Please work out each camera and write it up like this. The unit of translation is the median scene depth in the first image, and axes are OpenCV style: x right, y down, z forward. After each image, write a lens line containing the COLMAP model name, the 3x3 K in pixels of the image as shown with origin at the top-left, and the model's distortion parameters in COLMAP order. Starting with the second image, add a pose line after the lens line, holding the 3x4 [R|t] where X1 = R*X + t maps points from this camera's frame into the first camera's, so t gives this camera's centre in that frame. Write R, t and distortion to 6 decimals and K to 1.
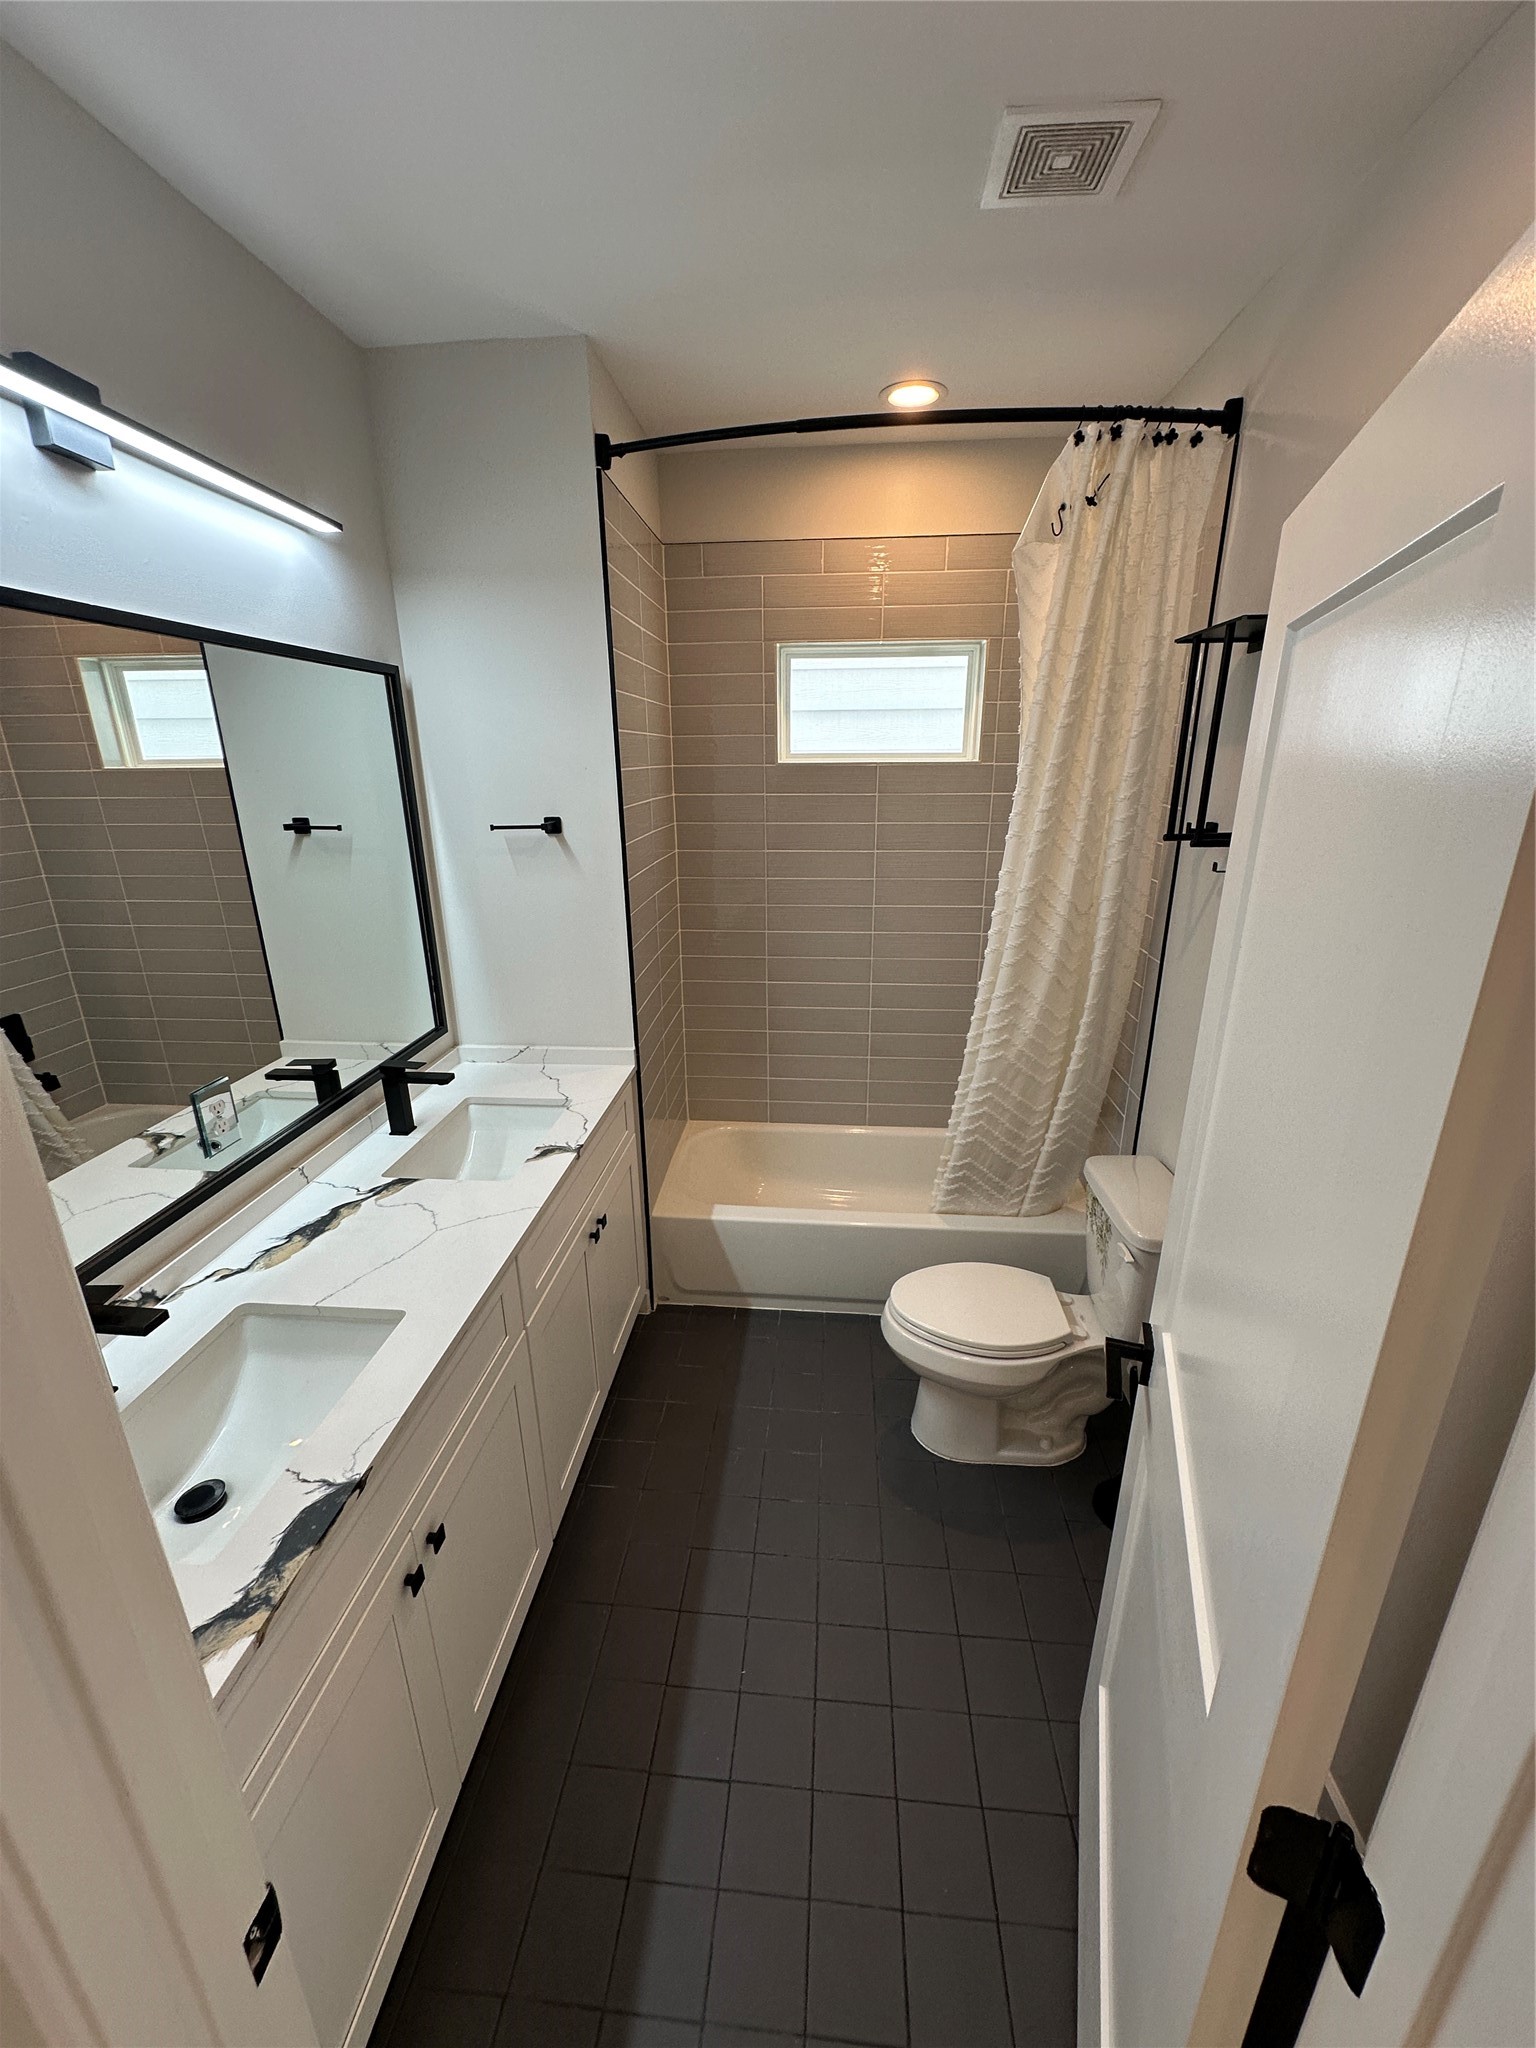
lens RADIAL K [[817.3, 0, 769.8], [0, 817.3, 1026.6], [0, 0, 1]] dist [-0.001251, -0.000296]
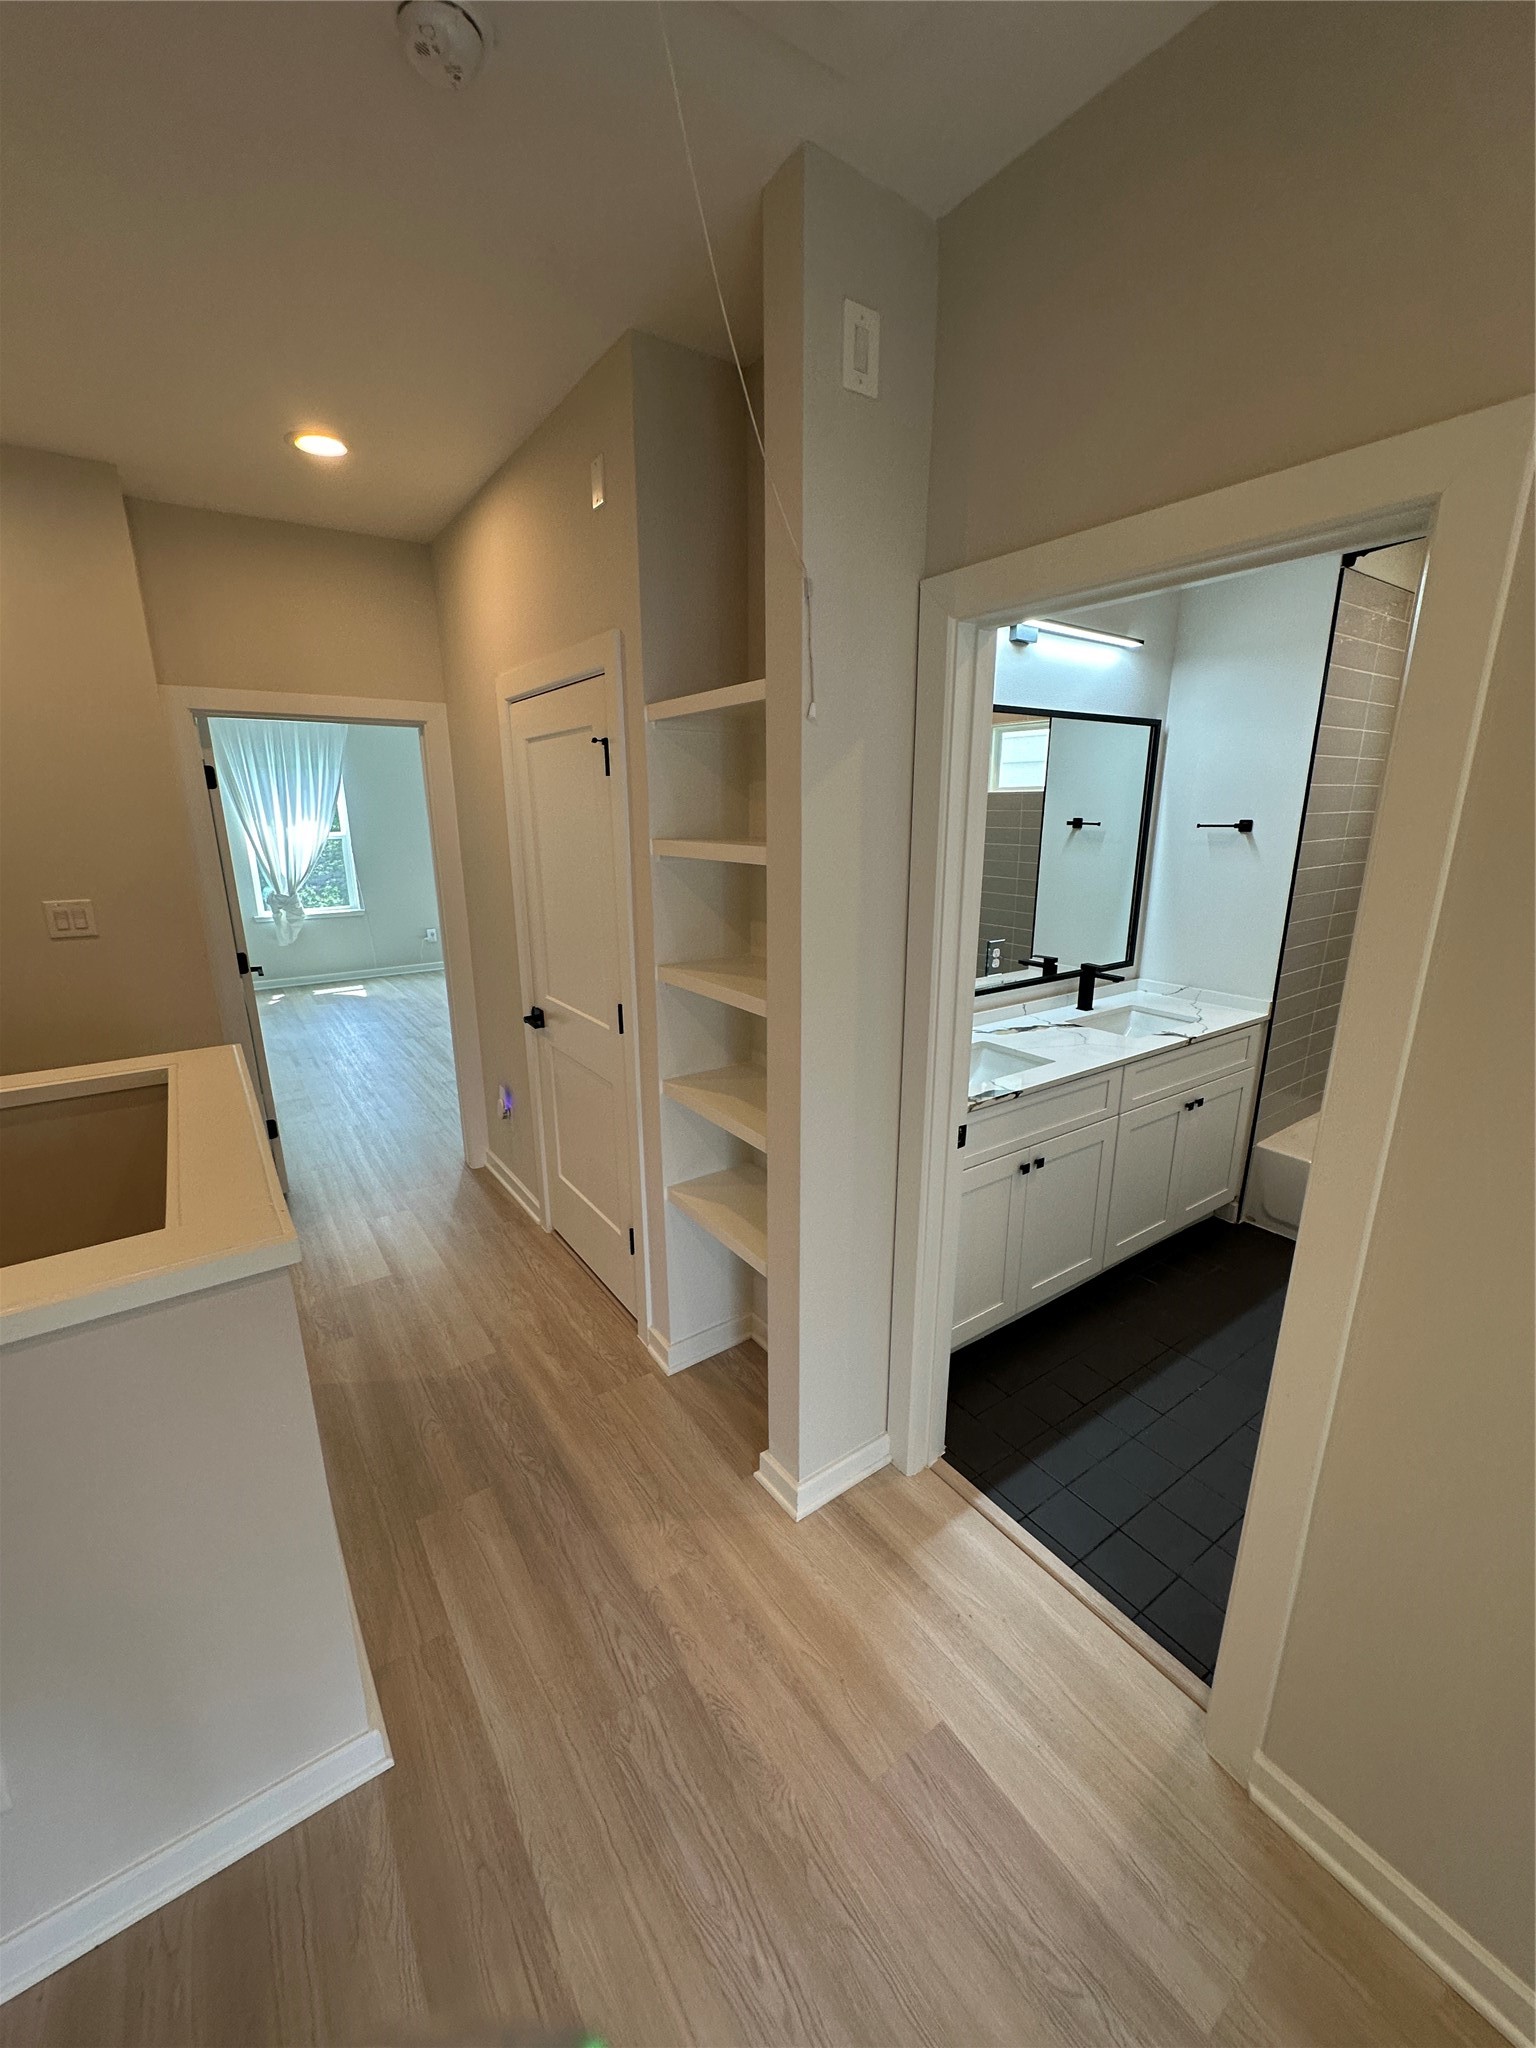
lens RADIAL K [[814.4, 0, 765.9], [0, 814.4, 1026.1], [0, 0, 1]] dist [-0.000494, 0.000240]
pose [[0.636179, 0.206381, -0.743426, 0.317434], [-0.240447, 0.968607, 0.063133, 0.192741], [0.733117, 0.138590, 0.665831, -0.470540]]
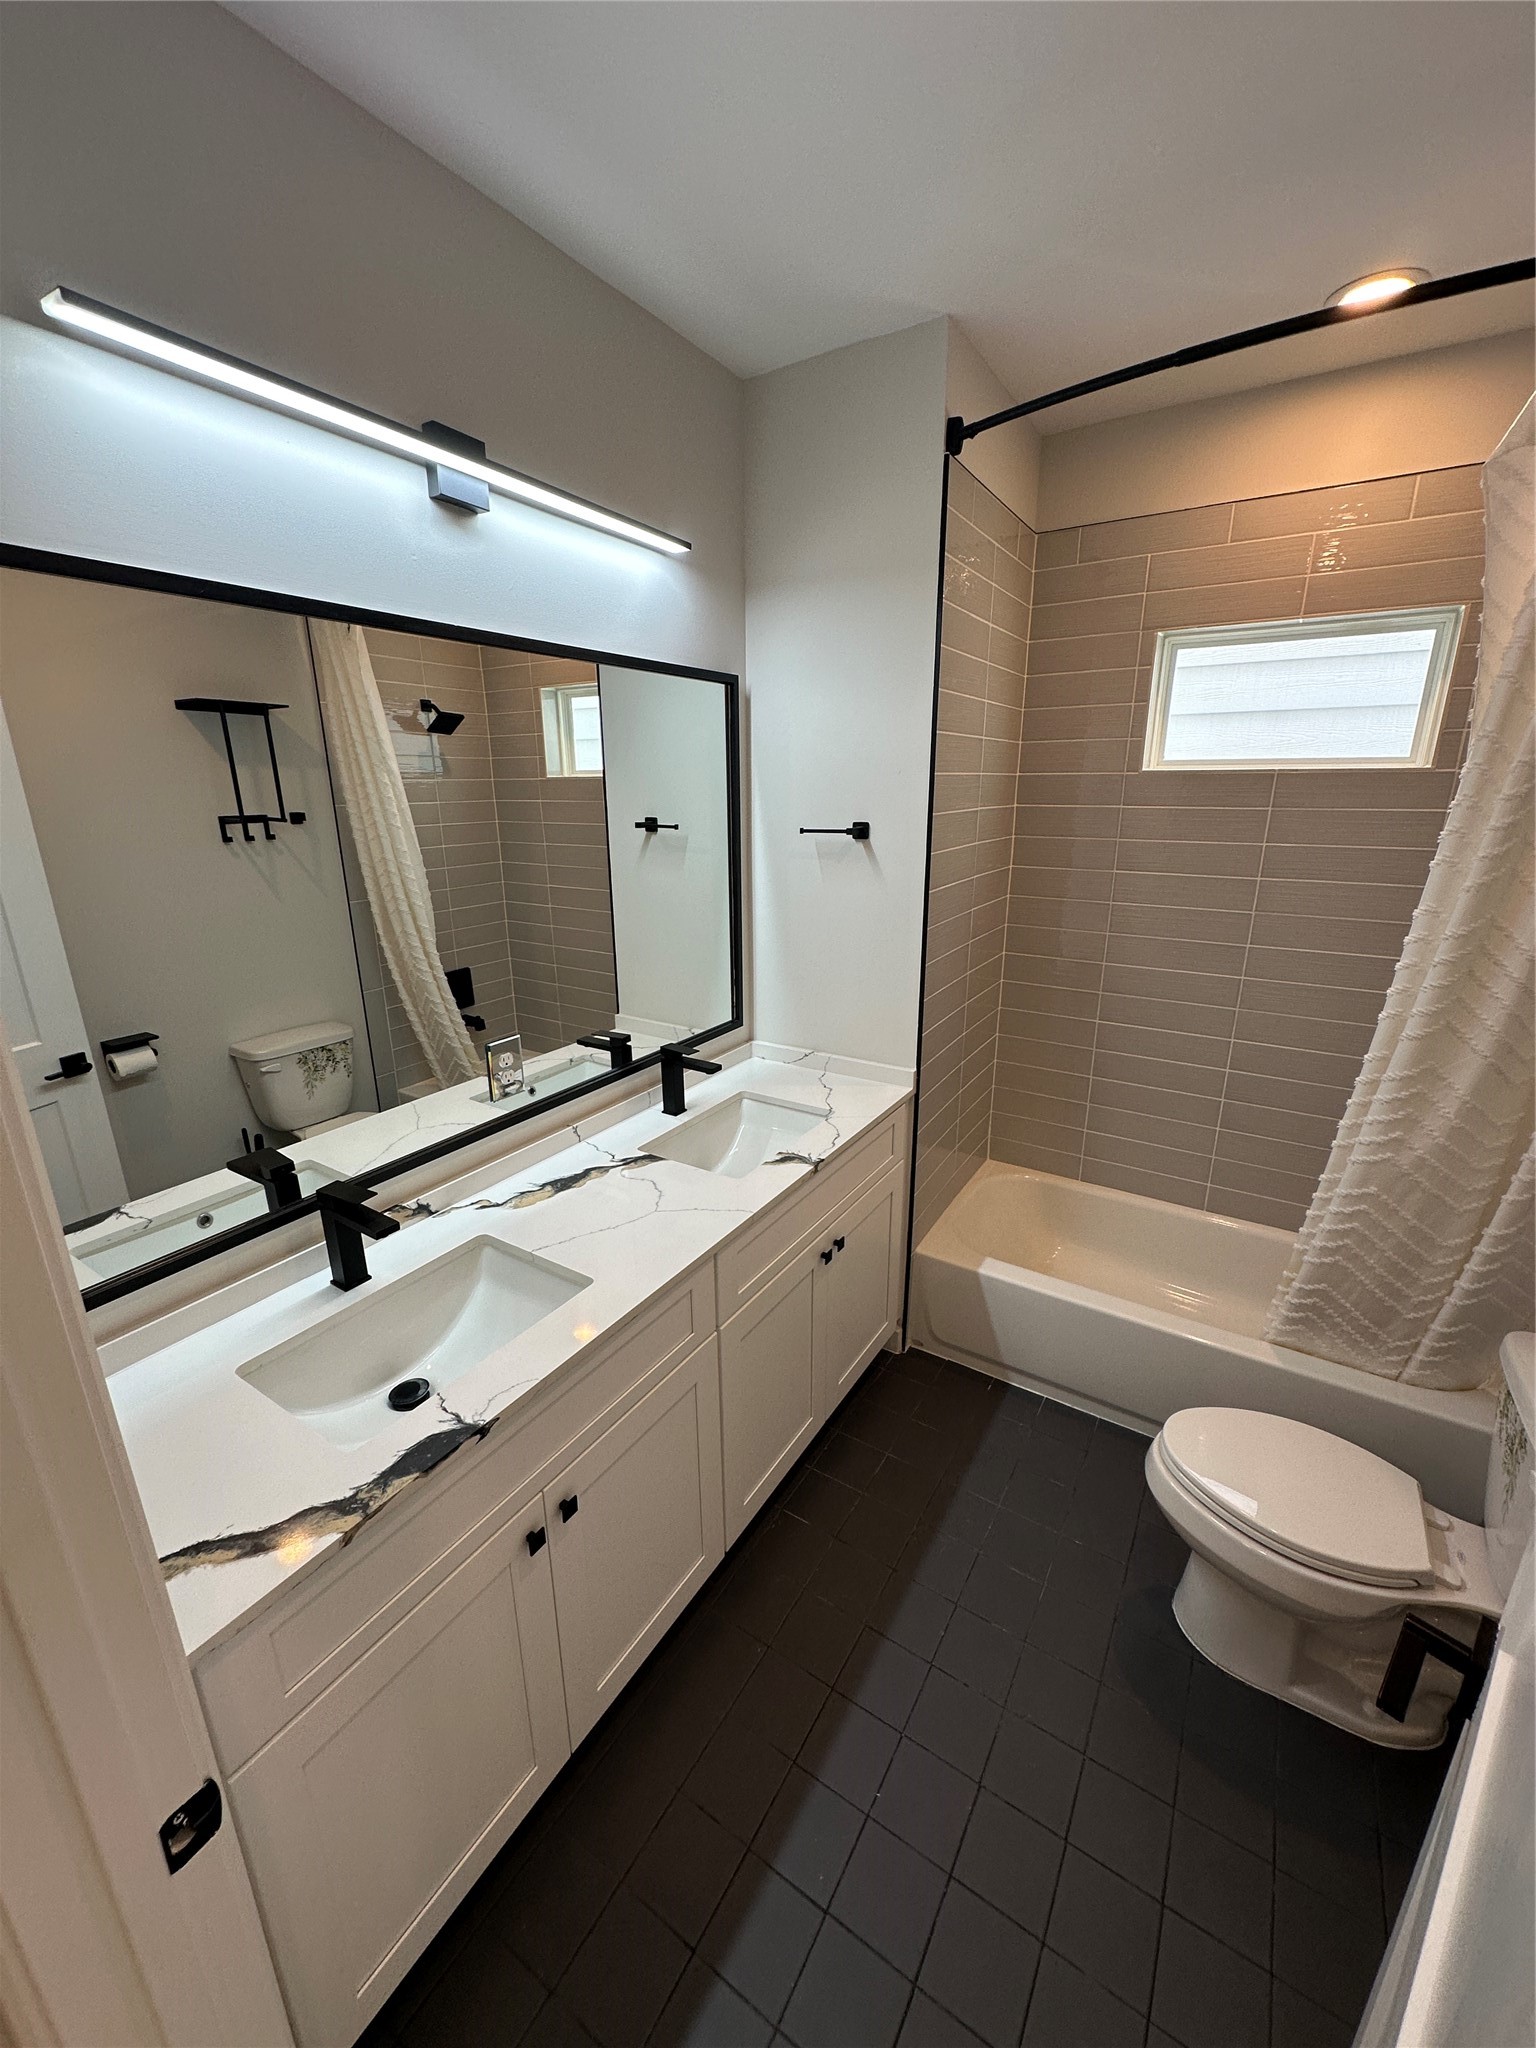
lens RADIAL K [[818.9, 0, 768.7], [0, 818.9, 1026.0], [0, 0, 1]] dist [0.000245, 0.000382]
pose [[0.886187, 0.135358, -0.443114, 0.104647], [-0.146671, 0.989146, 0.008825, -0.008050], [0.439499, 0.057171, 0.896422, 0.089634]]
